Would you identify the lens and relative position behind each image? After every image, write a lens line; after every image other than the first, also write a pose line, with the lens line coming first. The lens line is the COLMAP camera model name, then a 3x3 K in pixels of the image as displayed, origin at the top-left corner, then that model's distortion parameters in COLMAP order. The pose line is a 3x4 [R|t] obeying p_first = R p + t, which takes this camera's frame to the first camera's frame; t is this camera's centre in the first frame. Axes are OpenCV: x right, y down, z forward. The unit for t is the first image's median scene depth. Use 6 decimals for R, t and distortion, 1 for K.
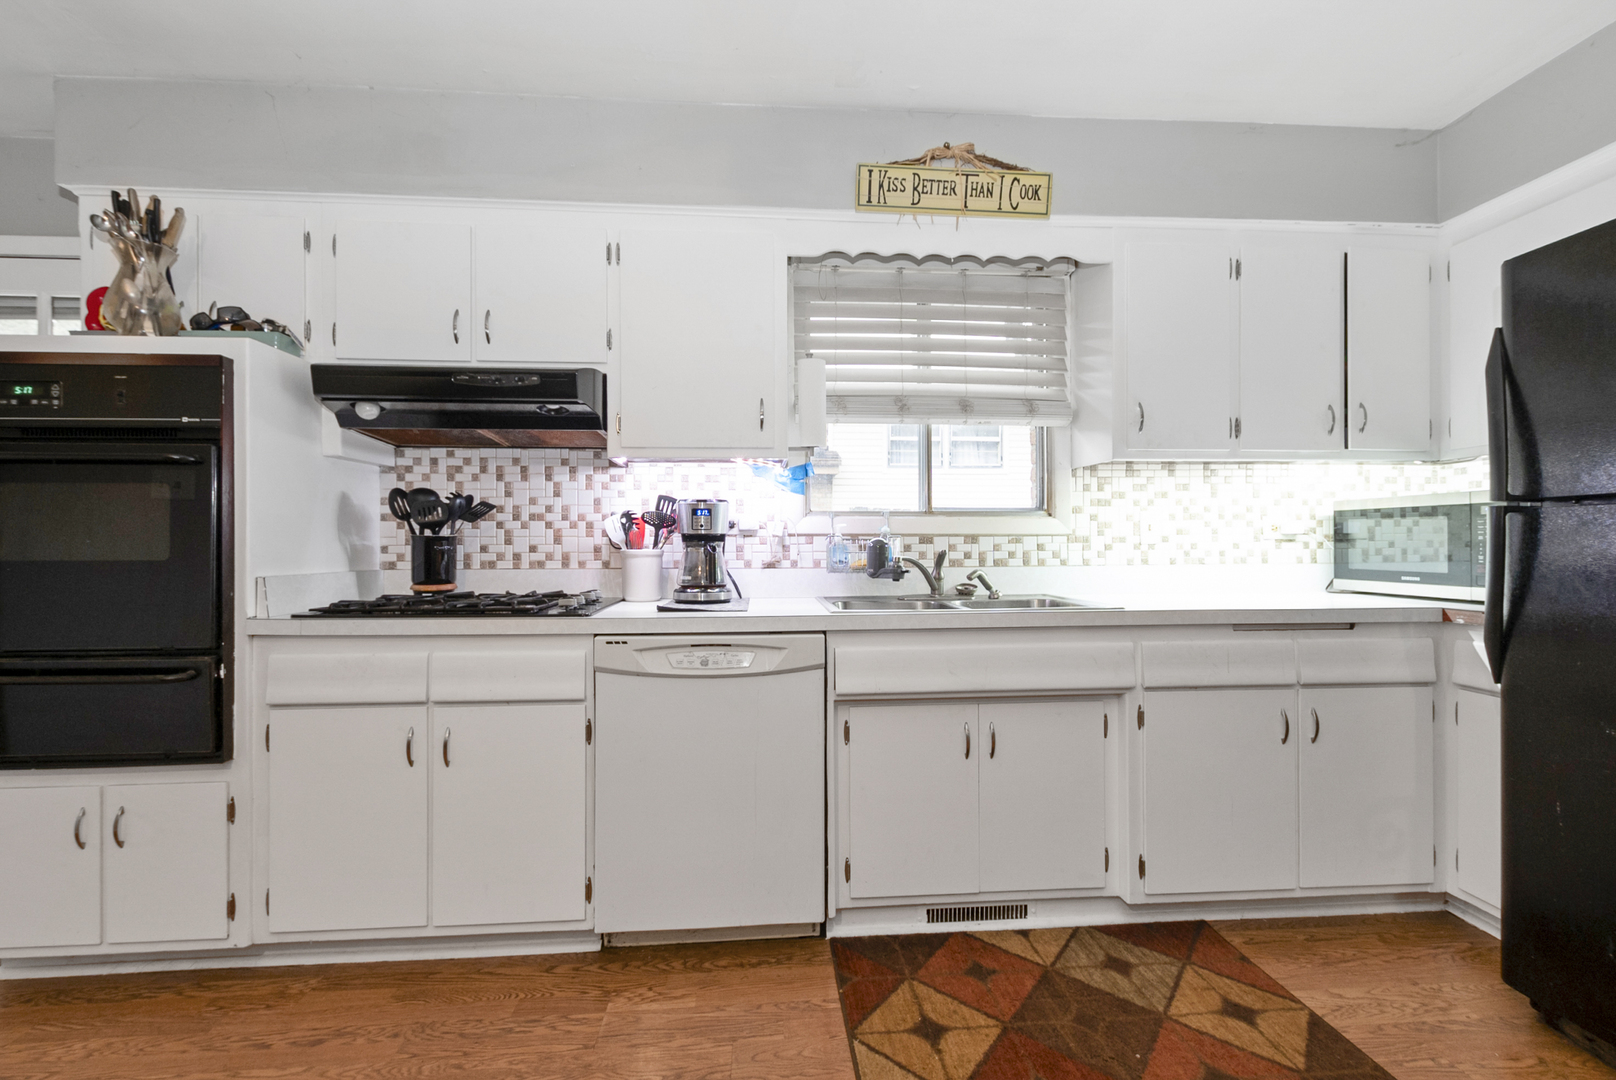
lens RADIAL K [[709.4, 0, 816.6], [0, 709.4, 532.4], [0, 0, 1]] dist [0.011421, 0.000105]
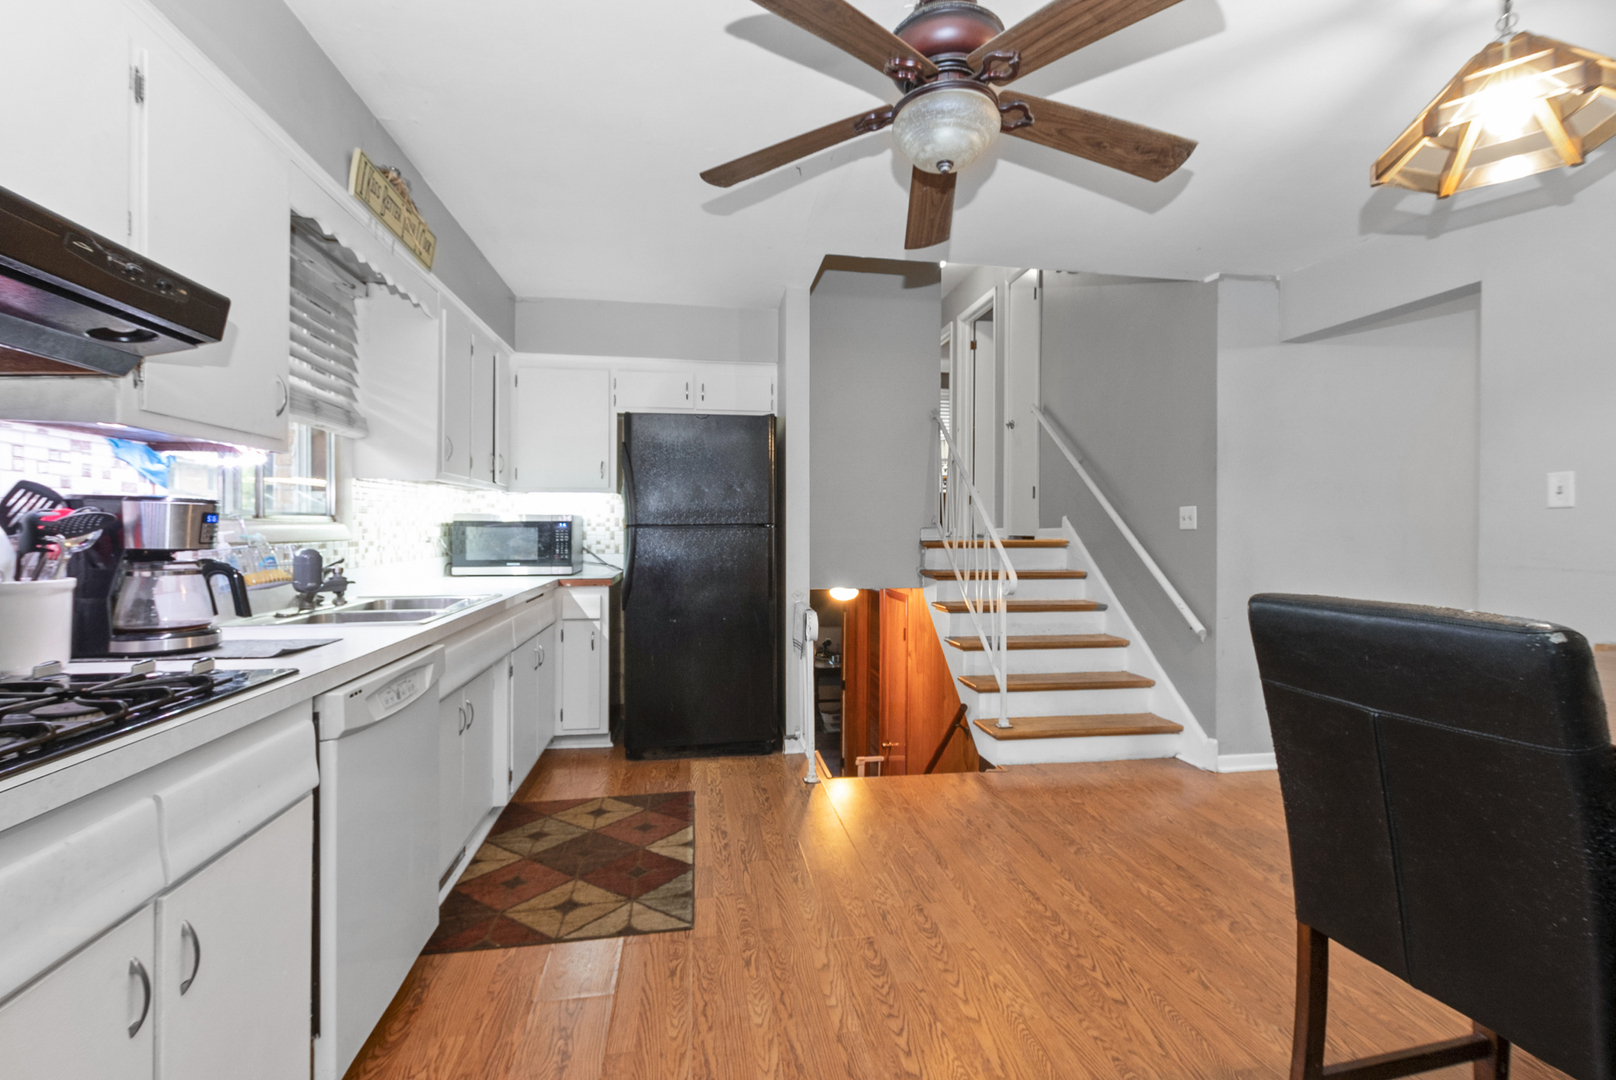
lens RADIAL K [[709.4, 0, 814.8], [0, 709.4, 538.2], [0, 0, 1]] dist [0.011421, 0.000105]
pose [[-0.088803, -0.013103, 0.995963, -1.154475], [-0.026246, 0.999597, 0.010810, -0.042843], [-0.995703, -0.025180, -0.089111, 0.609512]]
